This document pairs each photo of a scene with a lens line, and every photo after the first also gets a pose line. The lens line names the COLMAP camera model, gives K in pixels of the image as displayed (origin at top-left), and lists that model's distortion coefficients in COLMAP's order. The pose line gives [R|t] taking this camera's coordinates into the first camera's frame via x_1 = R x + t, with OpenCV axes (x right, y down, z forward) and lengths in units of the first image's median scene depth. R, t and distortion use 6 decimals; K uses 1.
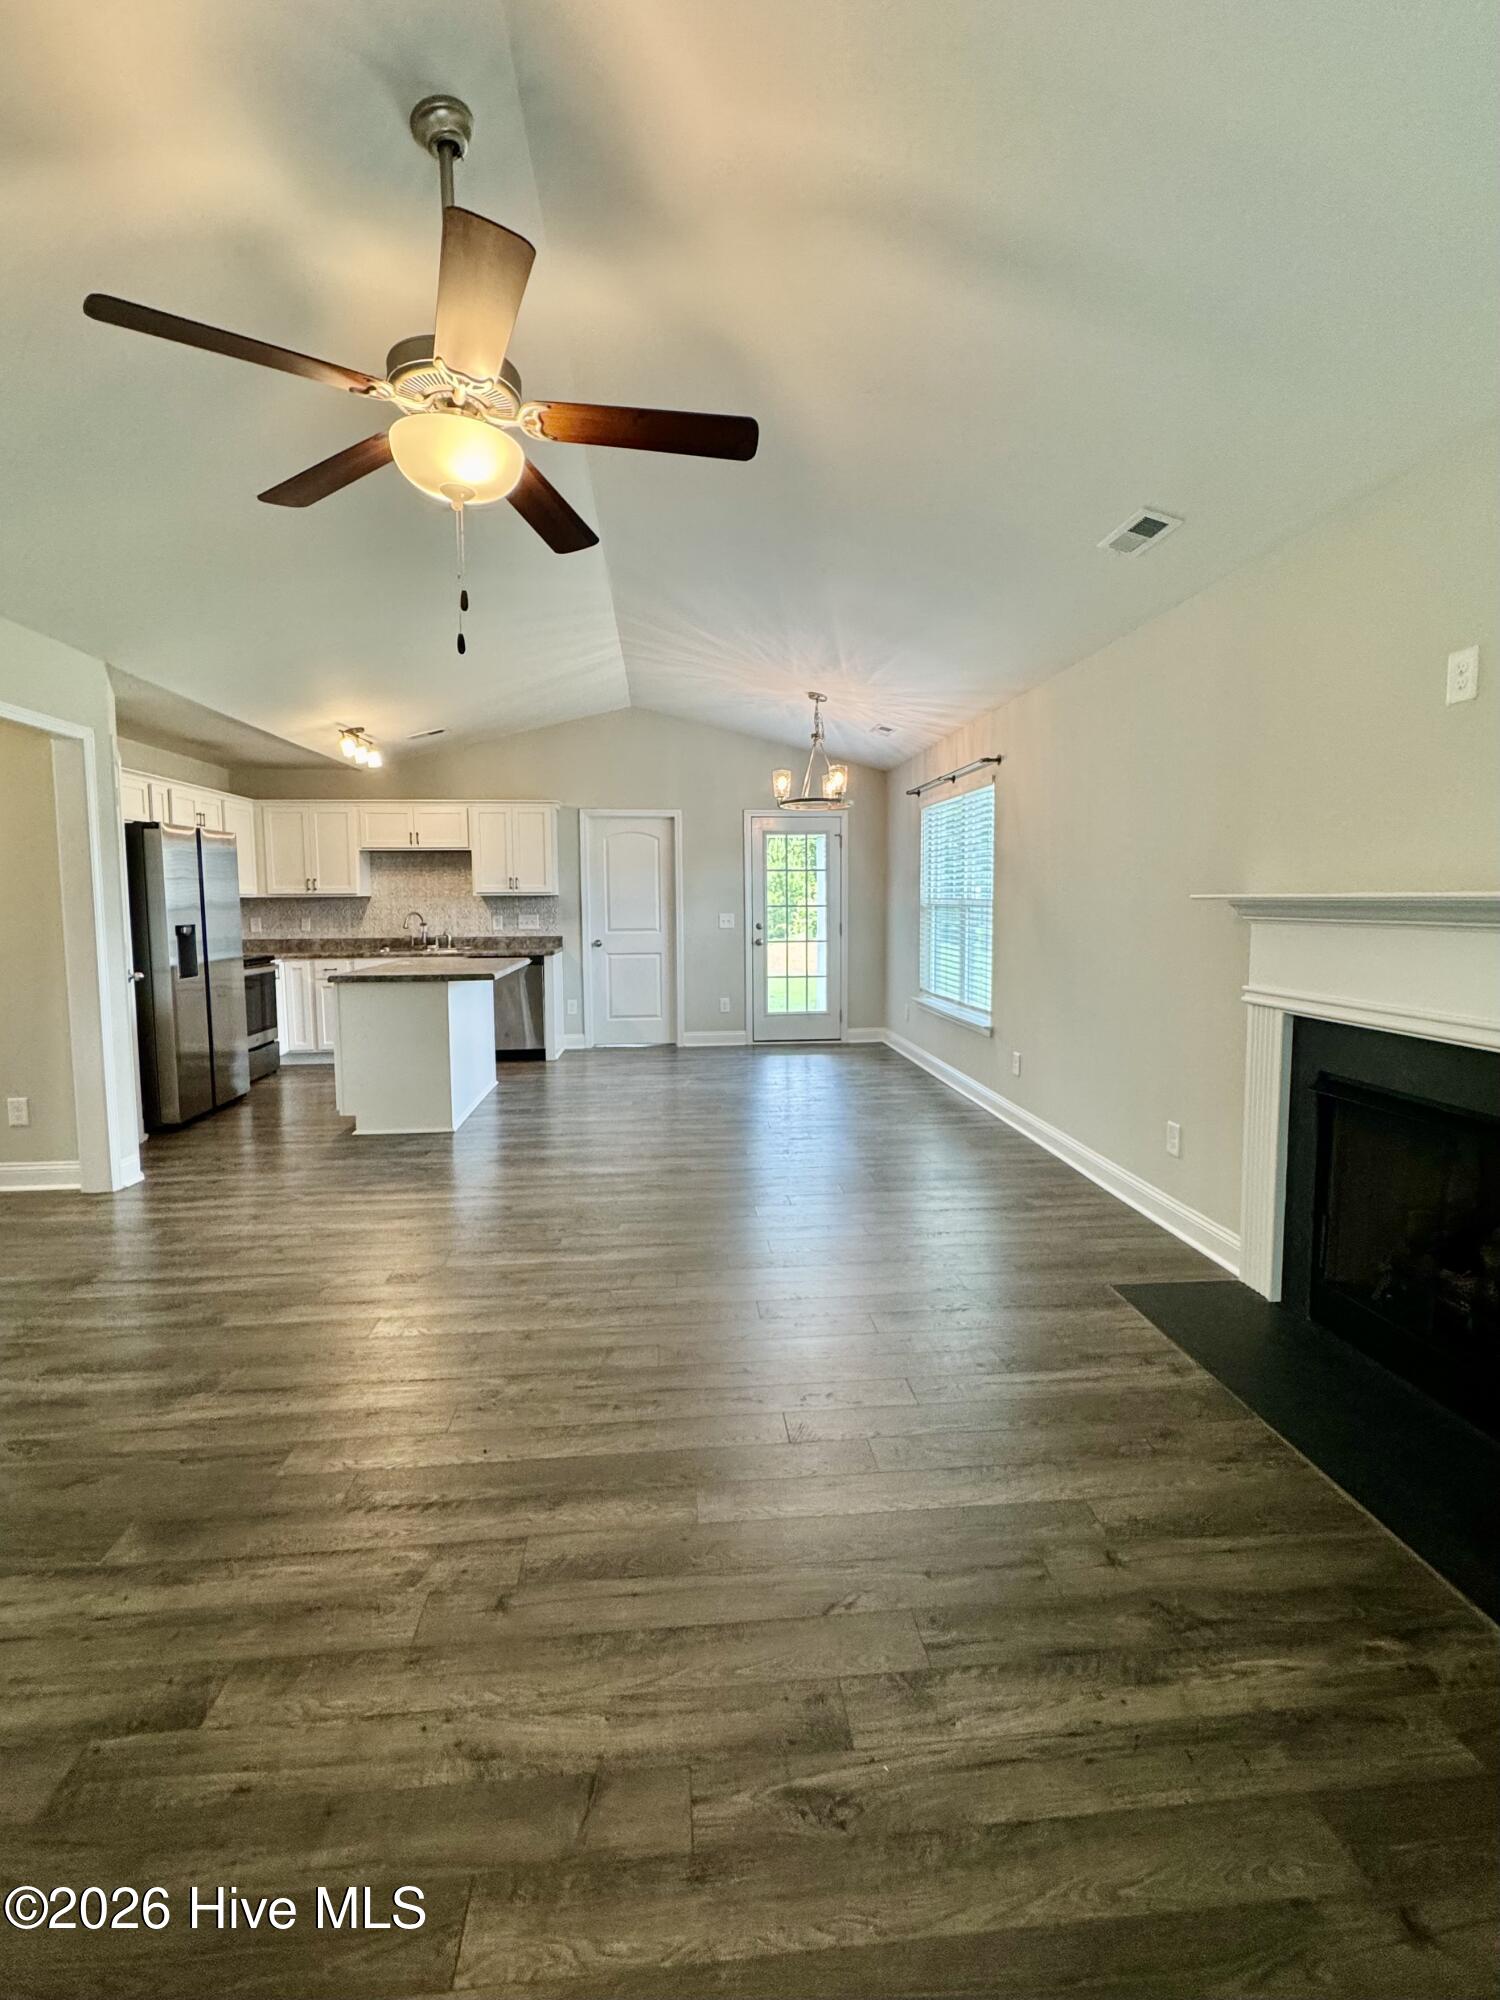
lens RADIAL K [[911.8, 0, 750.8], [0, 911.8, 976.0], [0, 0, 1]] dist [-0.002128, 0.000377]
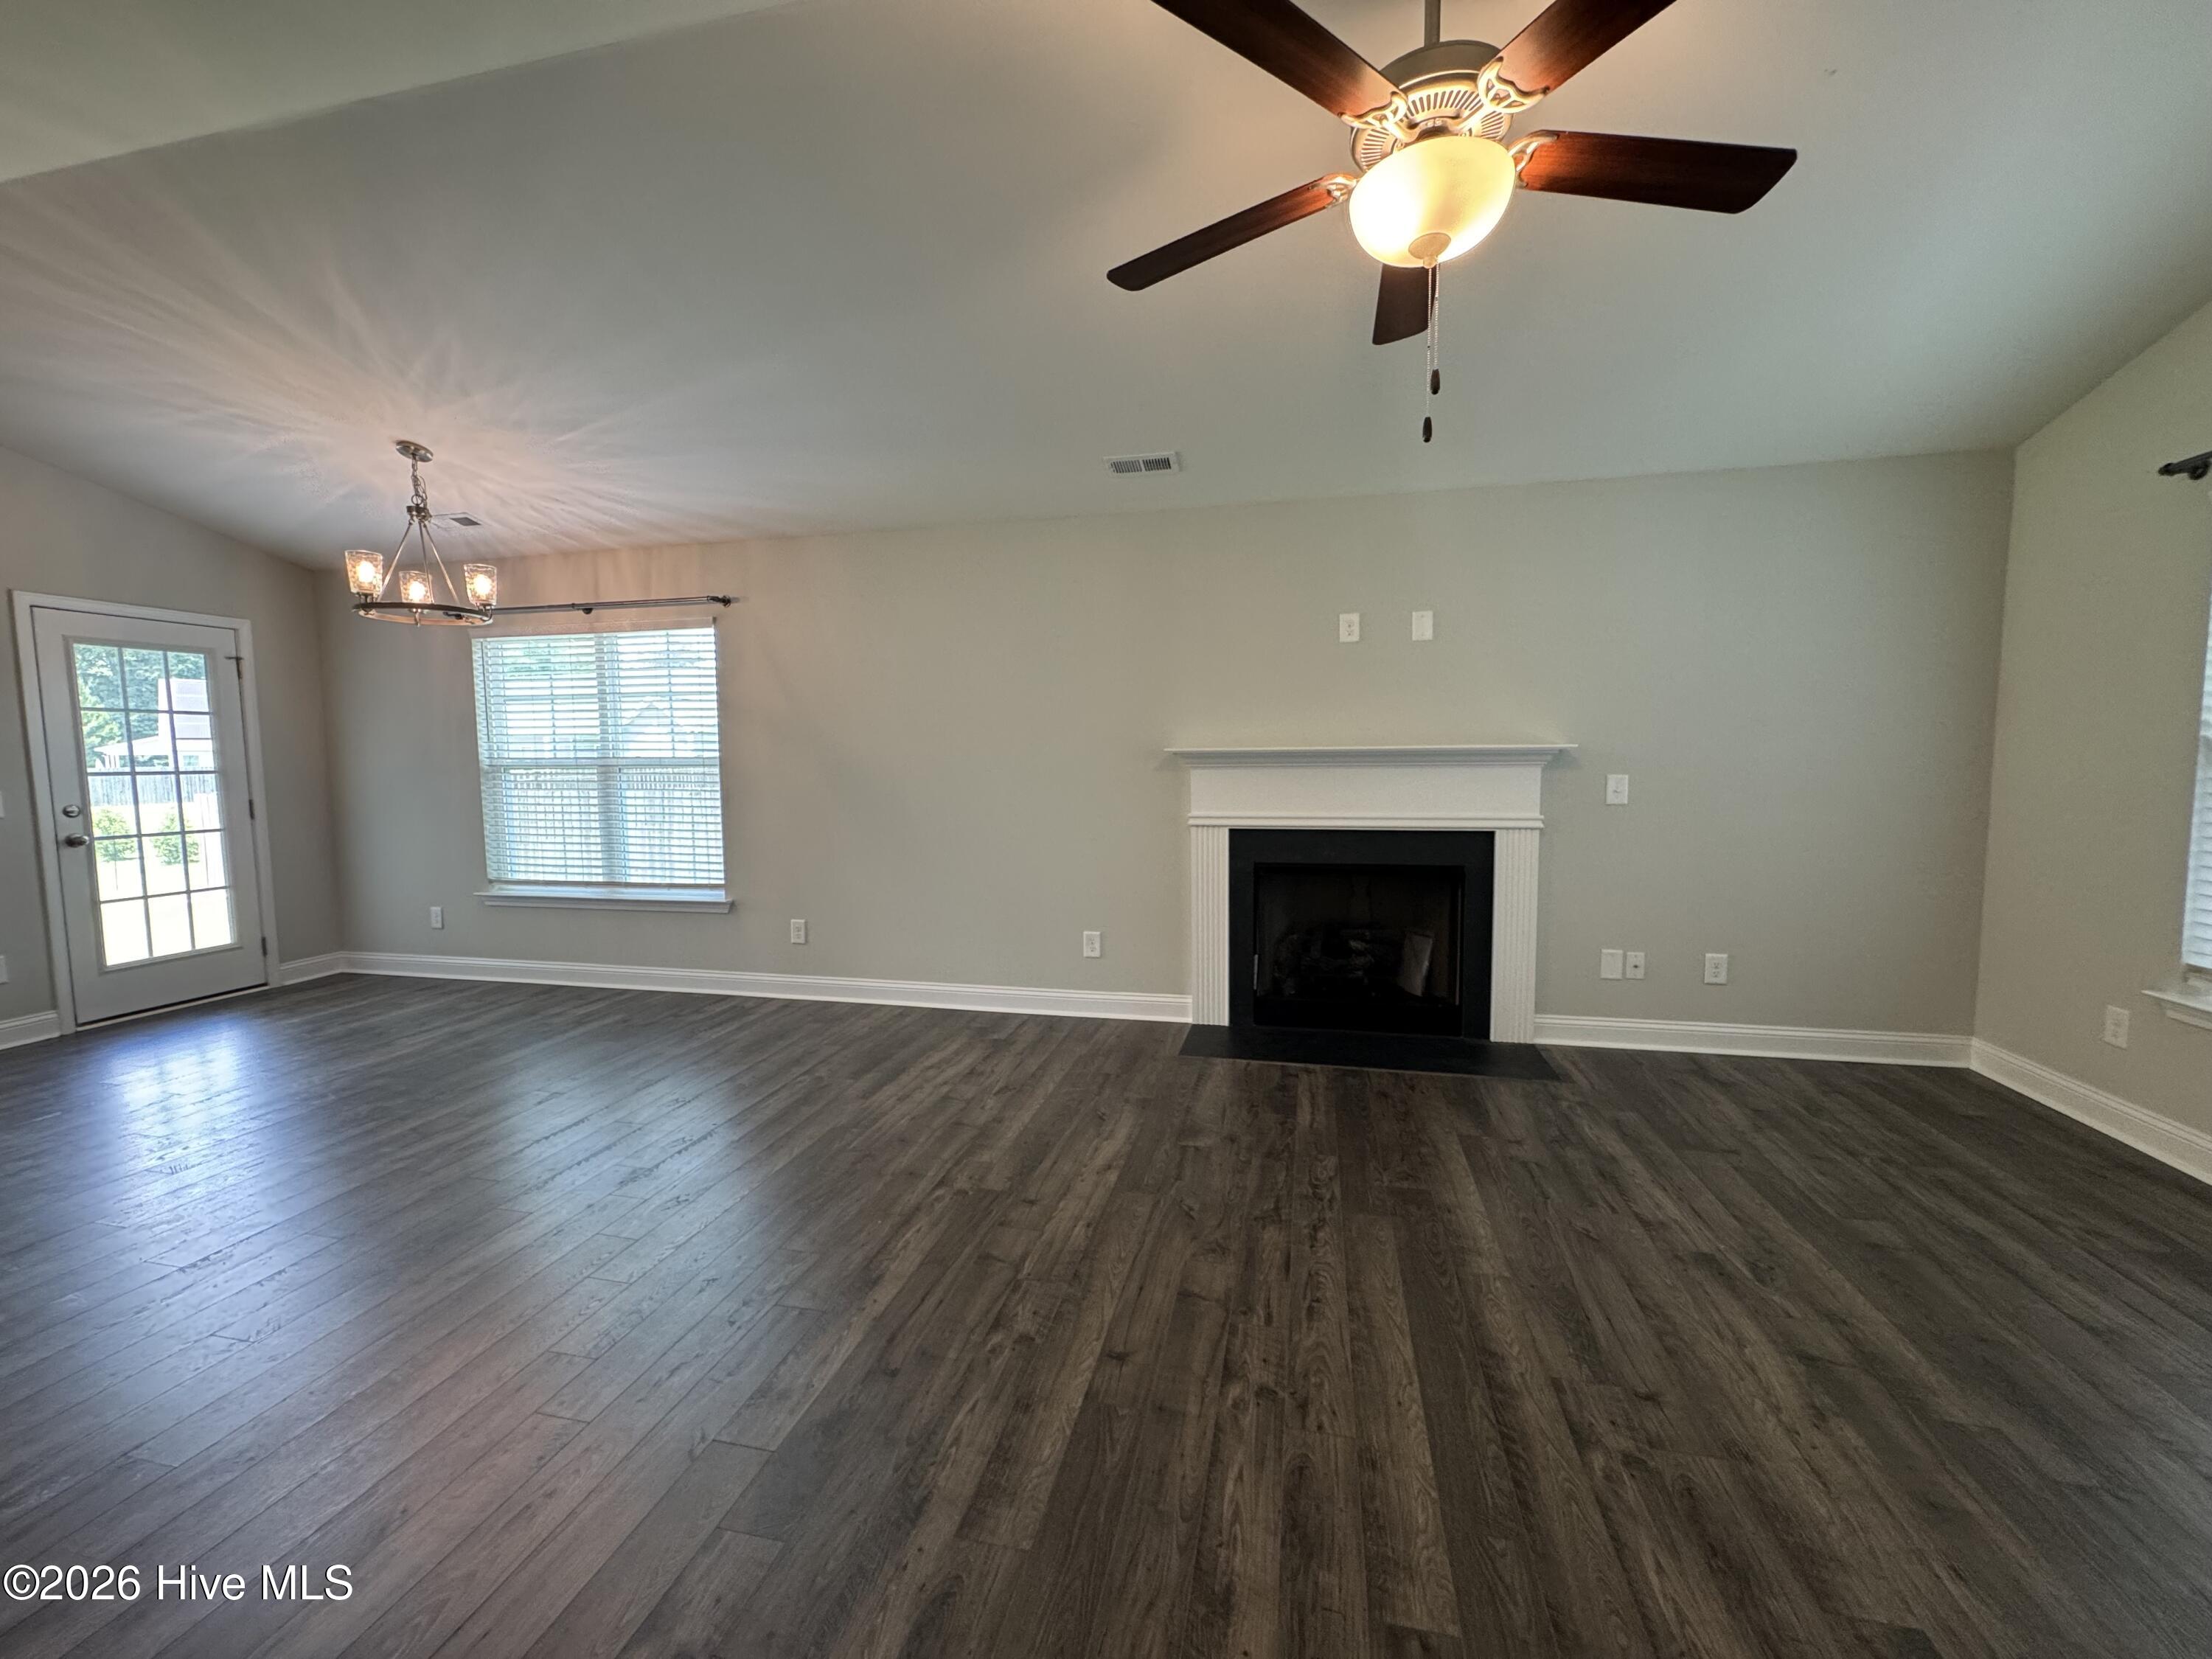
lens RADIAL K [[878.9, 0, 1109.2], [0, 878.9, 825.0], [0, 0, 1]] dist [-0.003030, 0.000808]
pose [[0.312120, -0.071528, 0.947346, -0.505483], [0.087582, 0.995082, 0.046277, -0.029400], [-0.945997, 0.068527, 0.316849, 0.443593]]
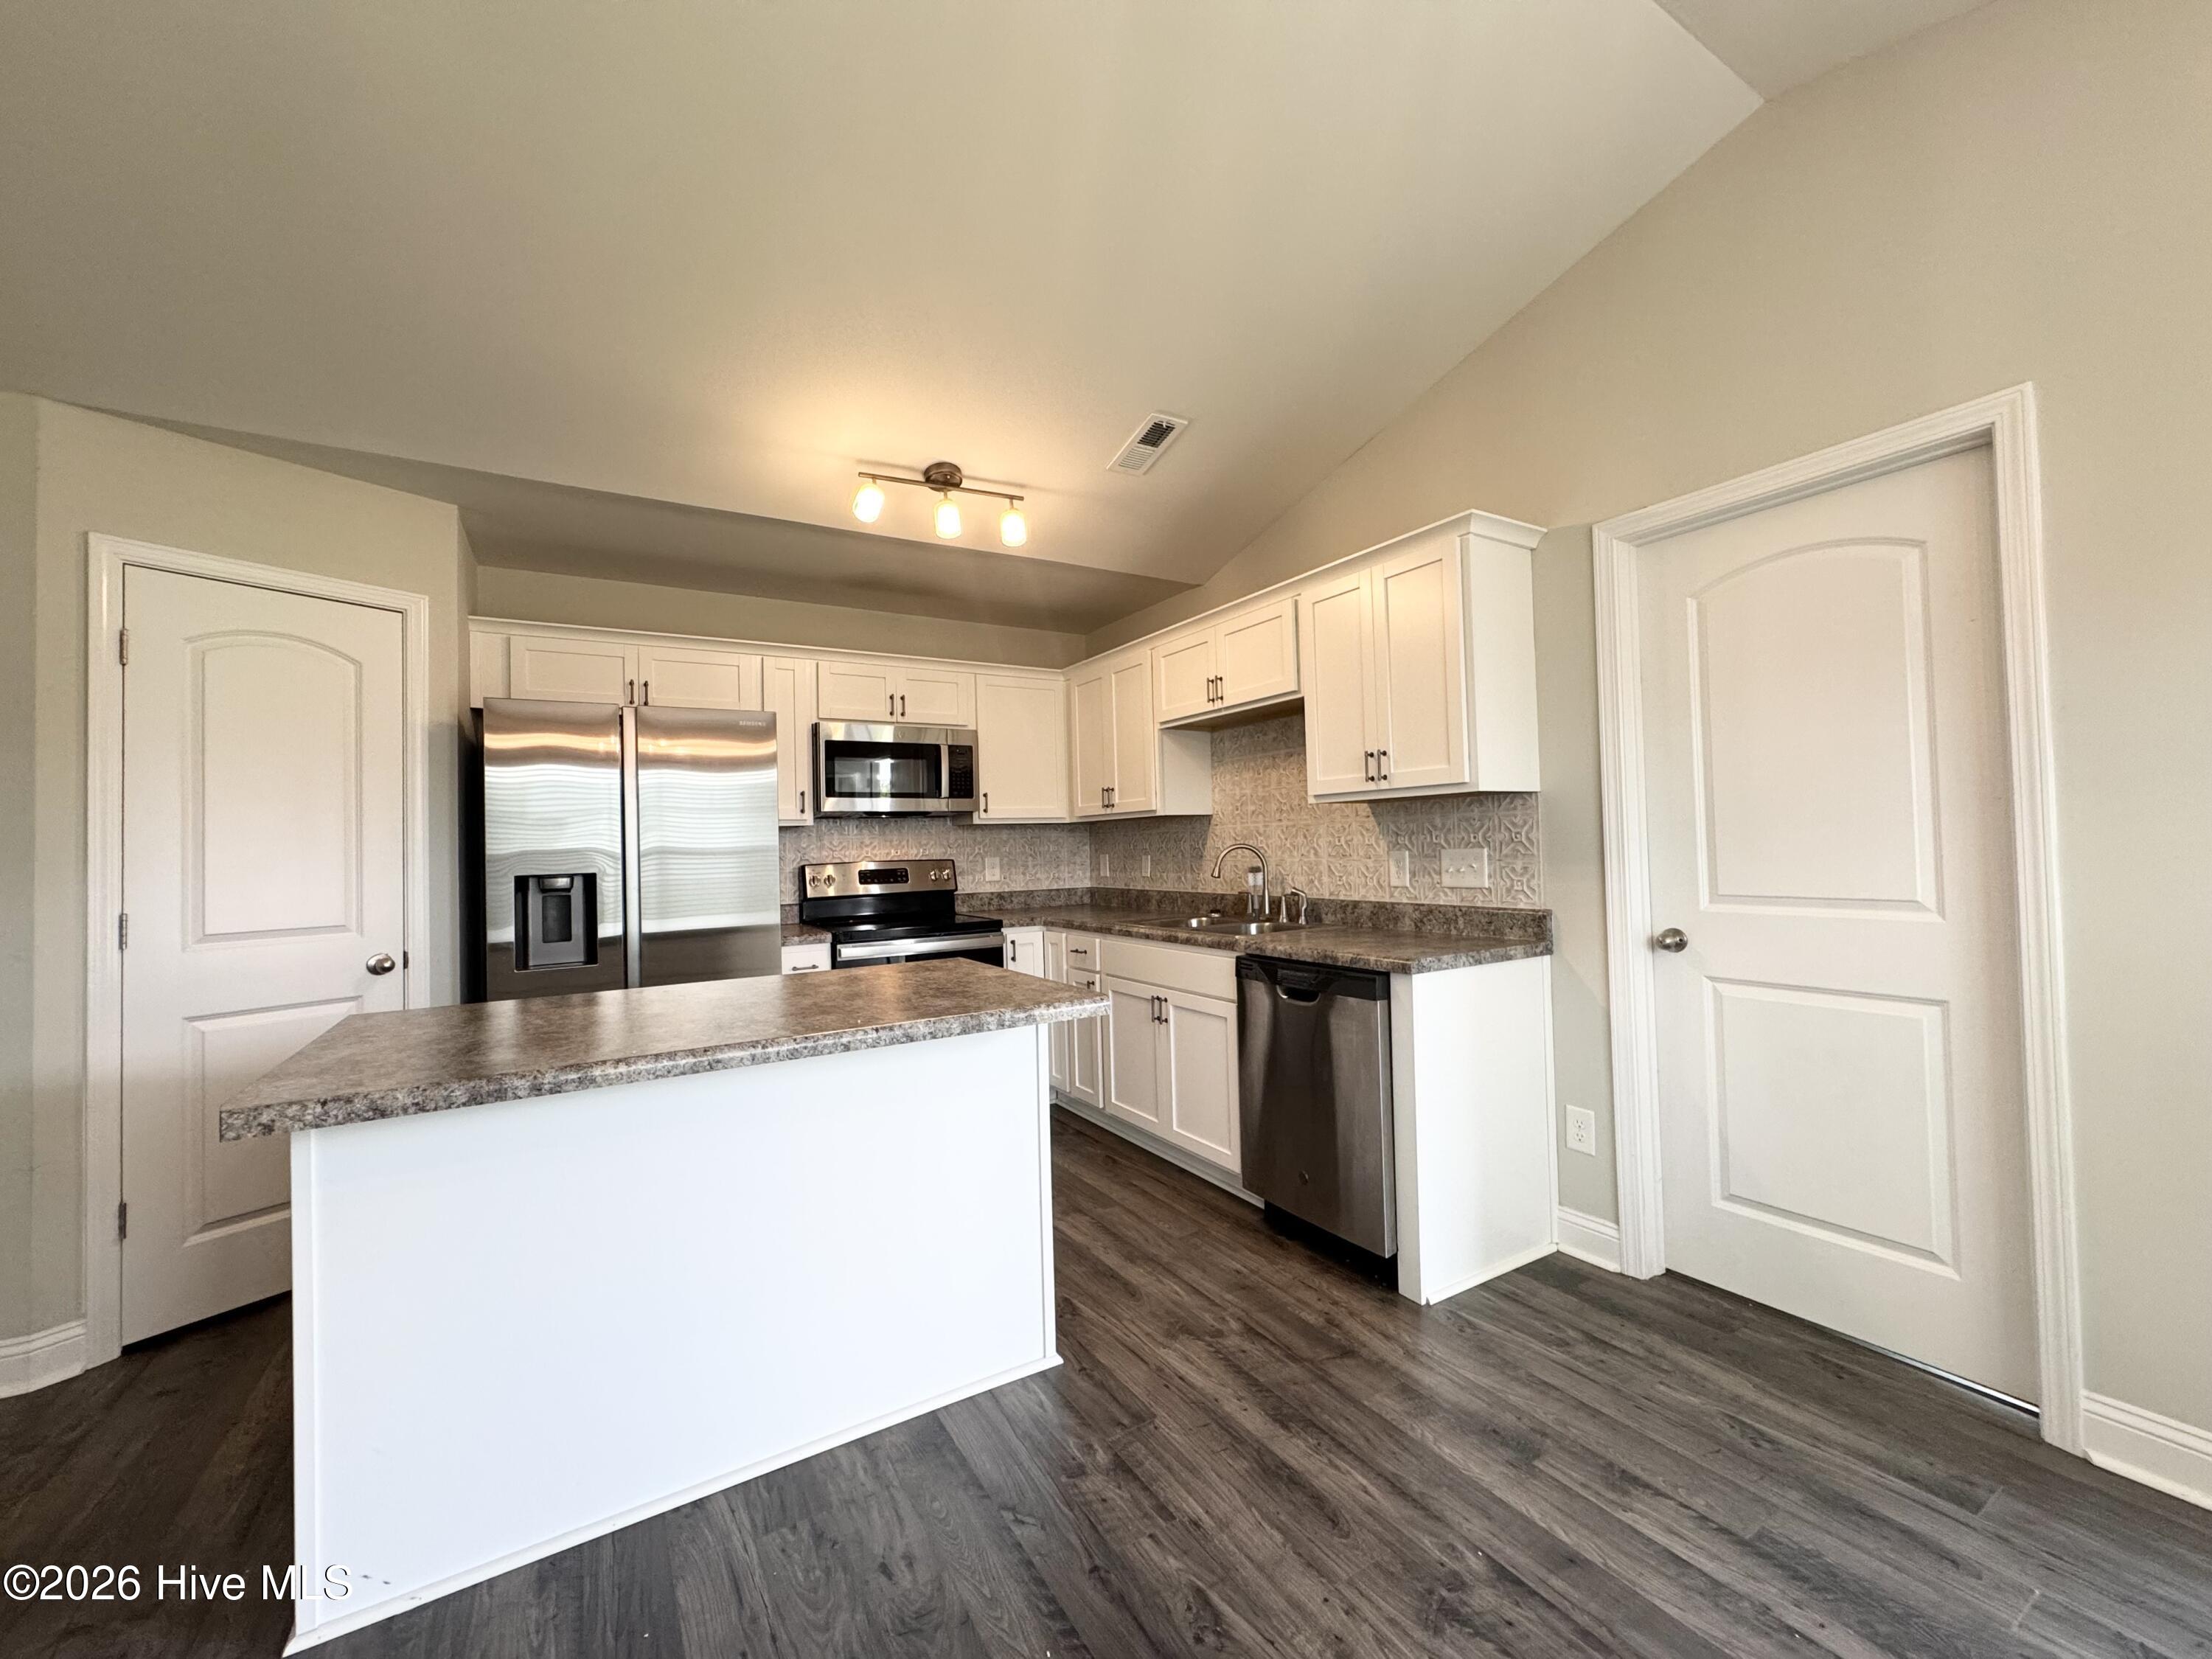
lens RADIAL K [[878.9, 0, 1109.2], [0, 878.9, 825.0], [0, 0, 1]] dist [-0.003030, 0.000808]
pose [[0.437326, -0.025933, -0.898929, 0.028135], [-0.051142, 0.997249, -0.053650, -0.084382], [0.897848, 0.069435, 0.434796, 1.205406]]
